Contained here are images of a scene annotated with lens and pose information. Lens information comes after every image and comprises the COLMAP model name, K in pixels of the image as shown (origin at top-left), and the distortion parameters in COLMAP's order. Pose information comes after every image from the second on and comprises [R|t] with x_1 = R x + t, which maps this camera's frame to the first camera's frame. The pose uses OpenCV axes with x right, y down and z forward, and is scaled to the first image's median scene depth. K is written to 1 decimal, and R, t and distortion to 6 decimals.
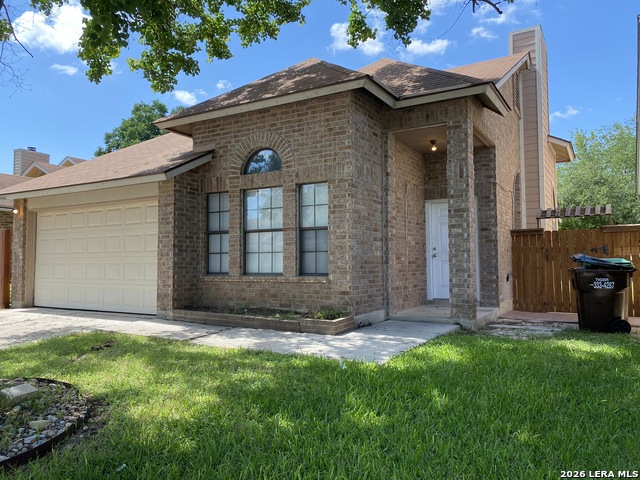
lens RADIAL K [[486.0, 0, 320.0], [0, 486.0, 240.0], [0, 0, 1]] dist [0.027635, -0.003429]
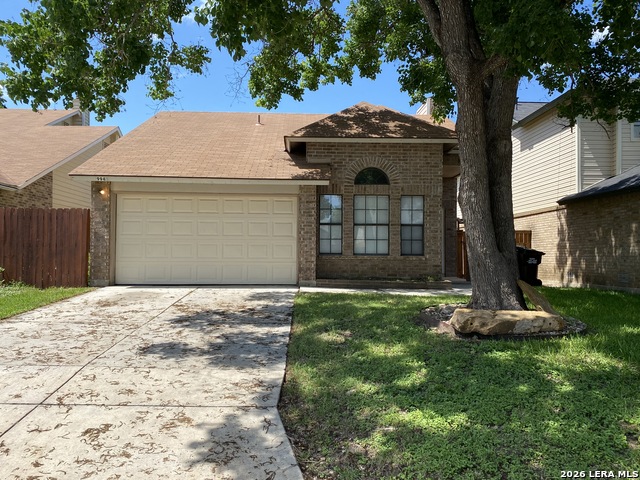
lens RADIAL K [[486.0, 0, 320.0], [0, 486.0, 240.0], [0, 0, 1]] dist [0.027635, -0.003429]
pose [[0.851672, 0.026607, 0.523399, -1.011204], [-0.039046, 0.999156, 0.012744, 0.014878], [-0.522618, -0.031291, 0.851992, -0.161196]]
